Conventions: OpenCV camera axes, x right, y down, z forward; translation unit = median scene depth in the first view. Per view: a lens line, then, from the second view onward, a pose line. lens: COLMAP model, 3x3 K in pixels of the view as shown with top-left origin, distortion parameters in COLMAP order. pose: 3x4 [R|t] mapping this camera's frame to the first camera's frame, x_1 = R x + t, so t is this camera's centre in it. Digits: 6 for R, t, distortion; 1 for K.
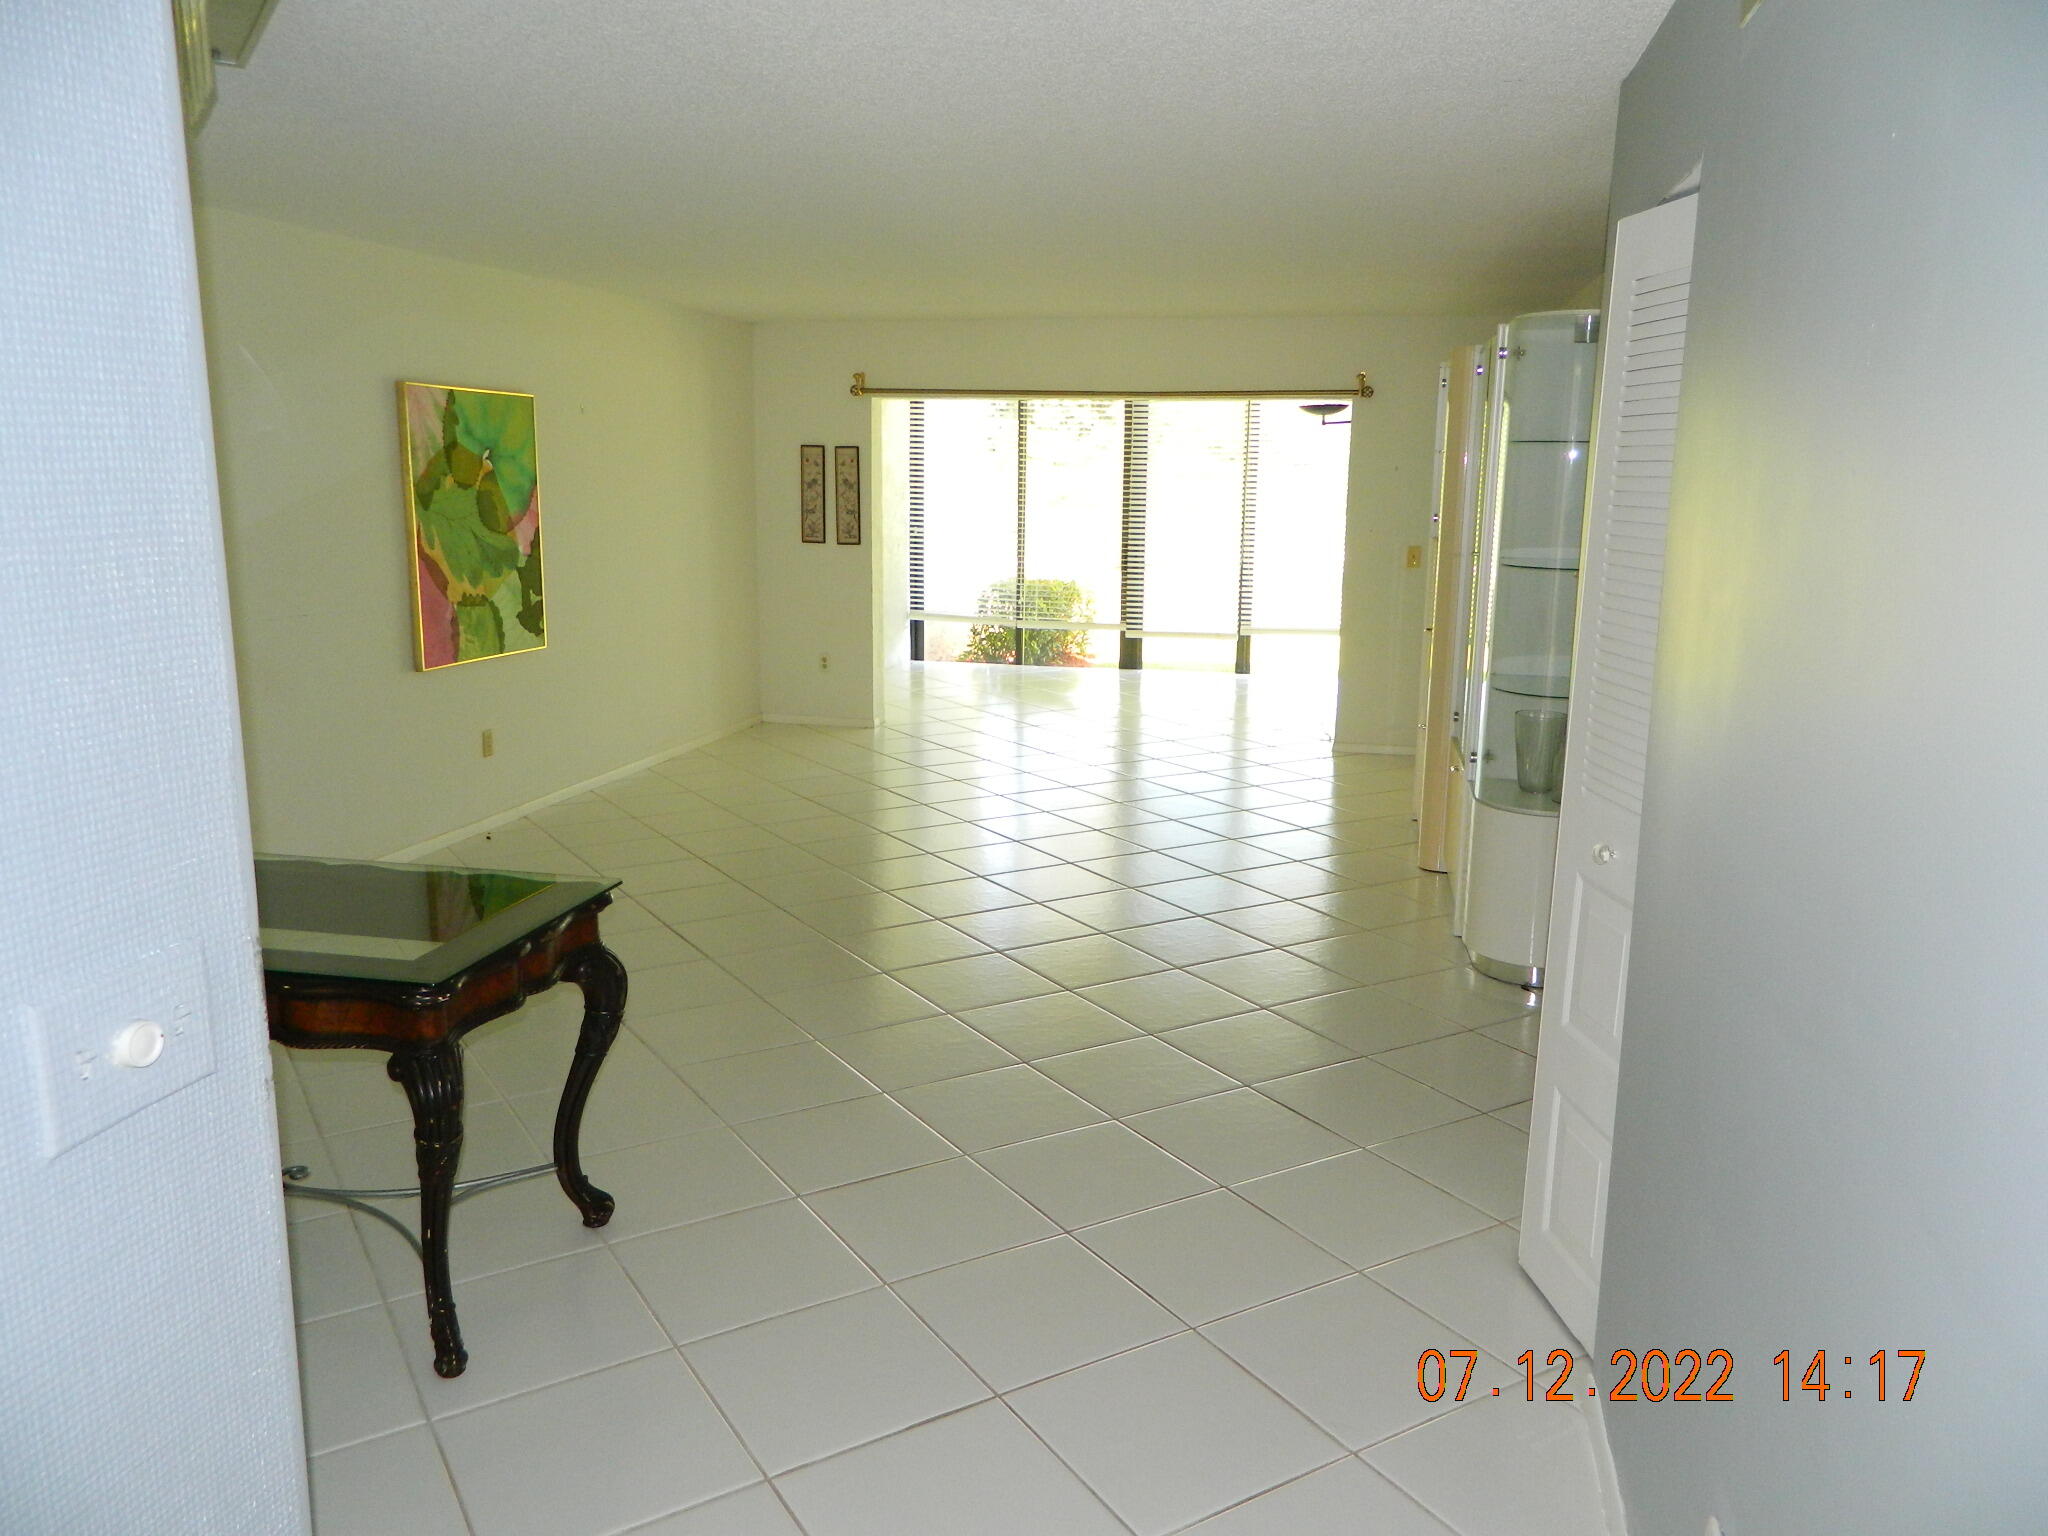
lens RADIAL K [[1522.4, 0, 1014.8], [0, 1522.4, 763.0], [0, 0, 1]] dist [0.048523, -0.031518]
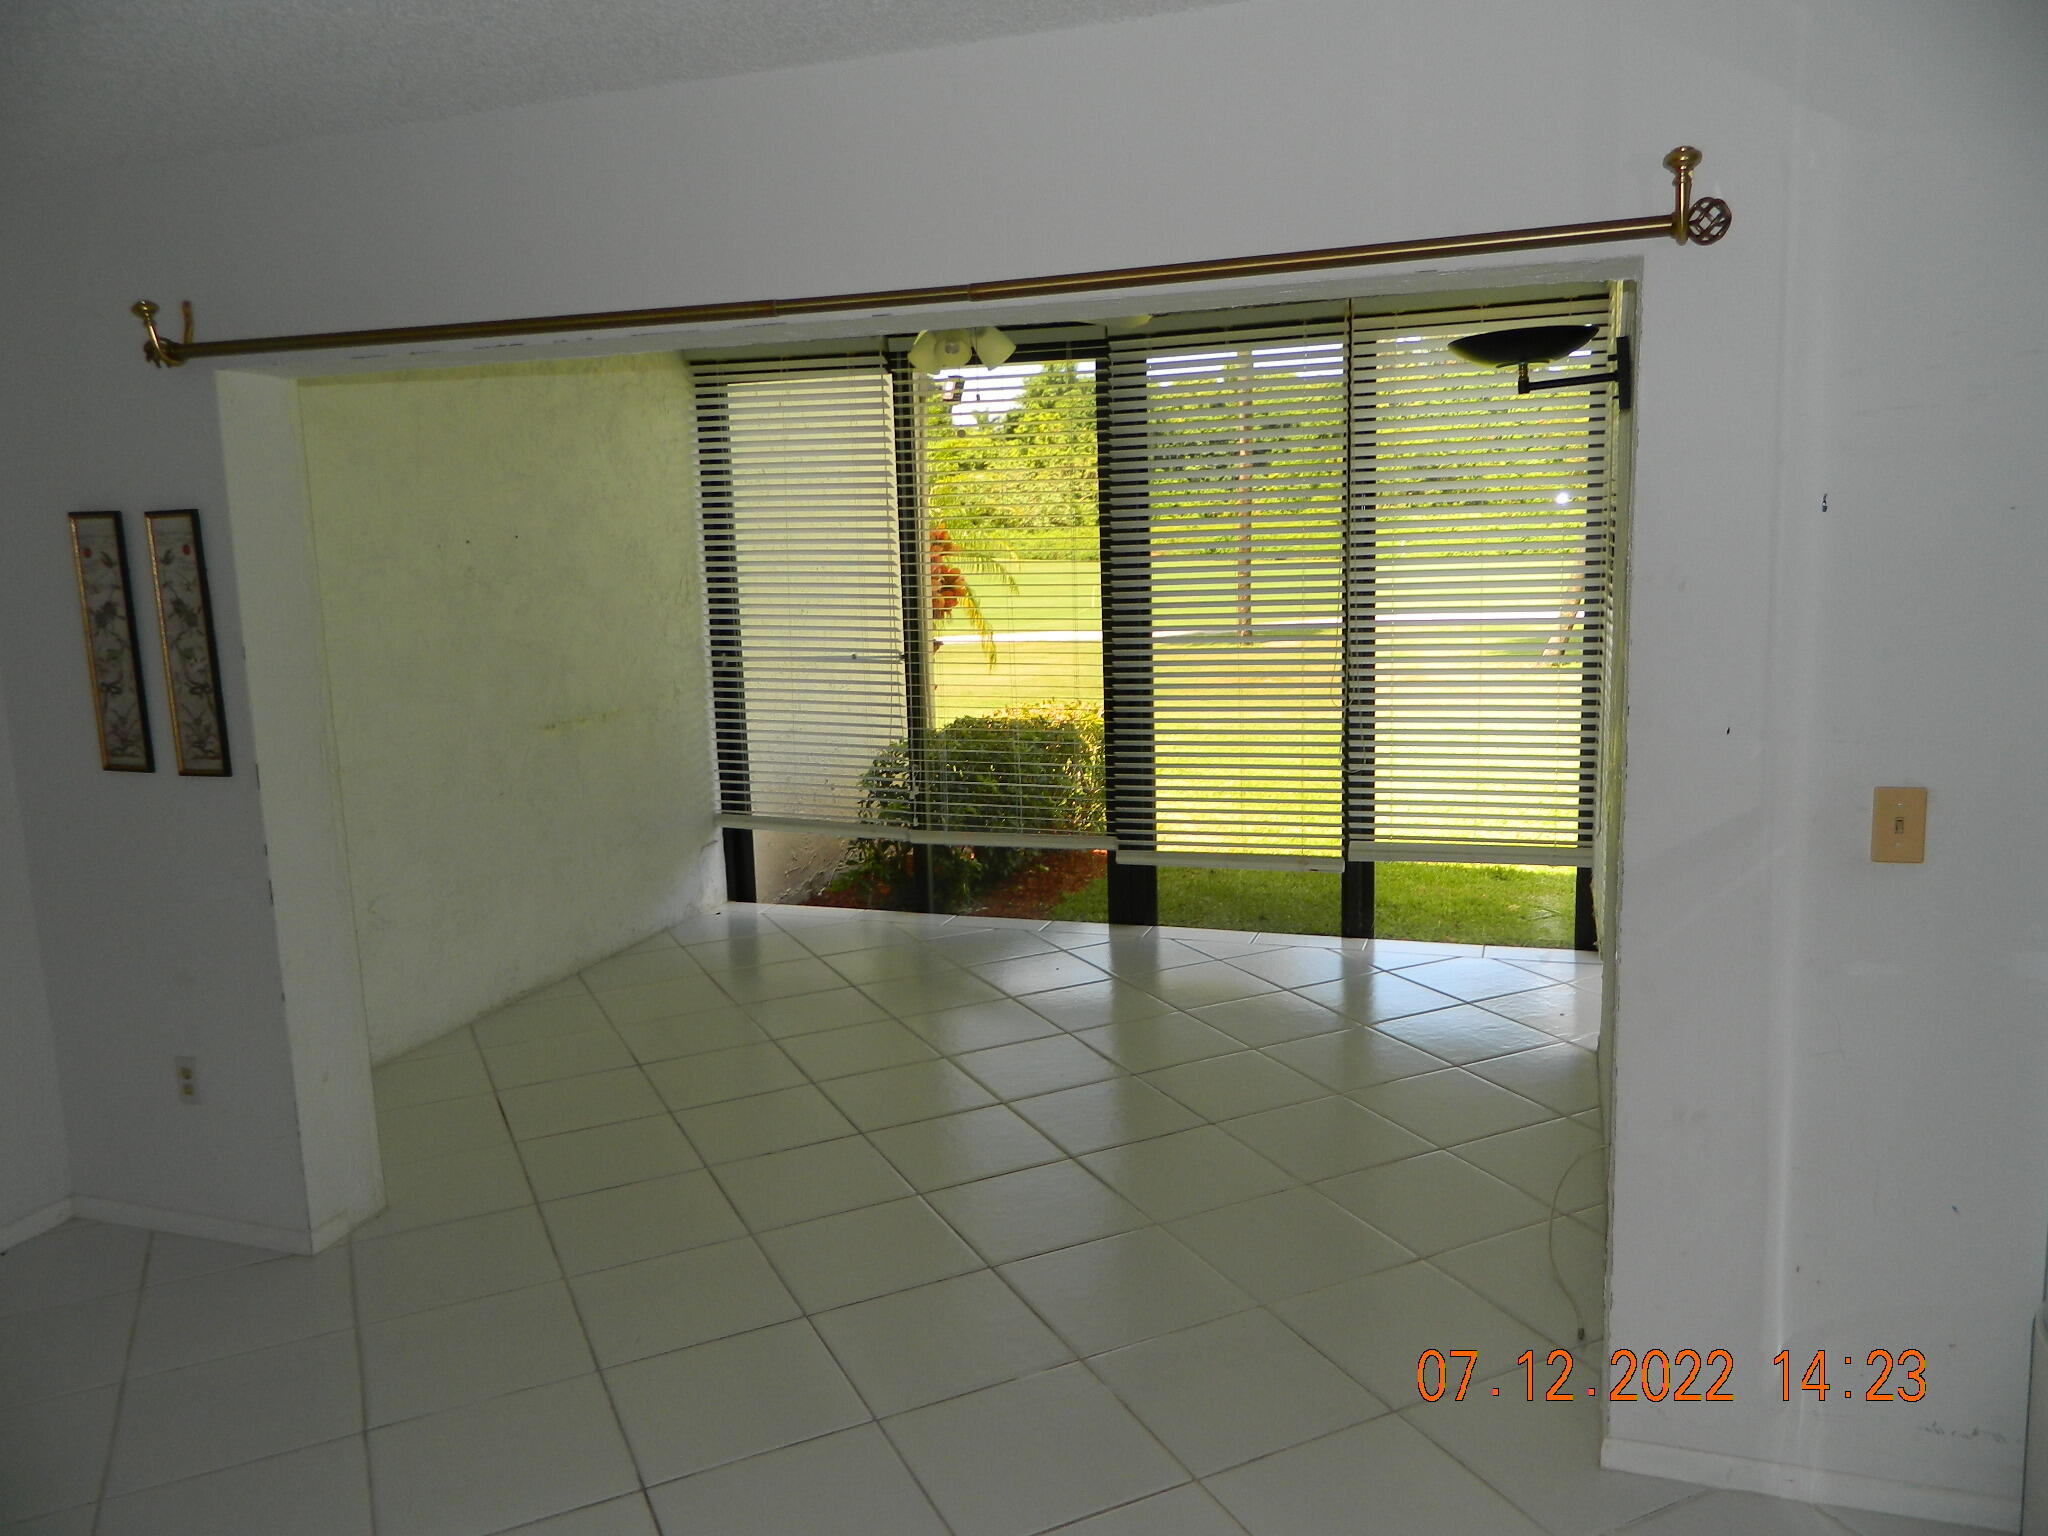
lens RADIAL K [[1522.4, 0, 1014.8], [0, 1522.4, 763.0], [0, 0, 1]] dist [0.048523, -0.031518]
pose [[0.992940, -0.027420, -0.115403, 0.127018], [0.023384, 0.999072, -0.036184, -0.128604], [0.116288, 0.033230, 0.992660, 0.656766]]
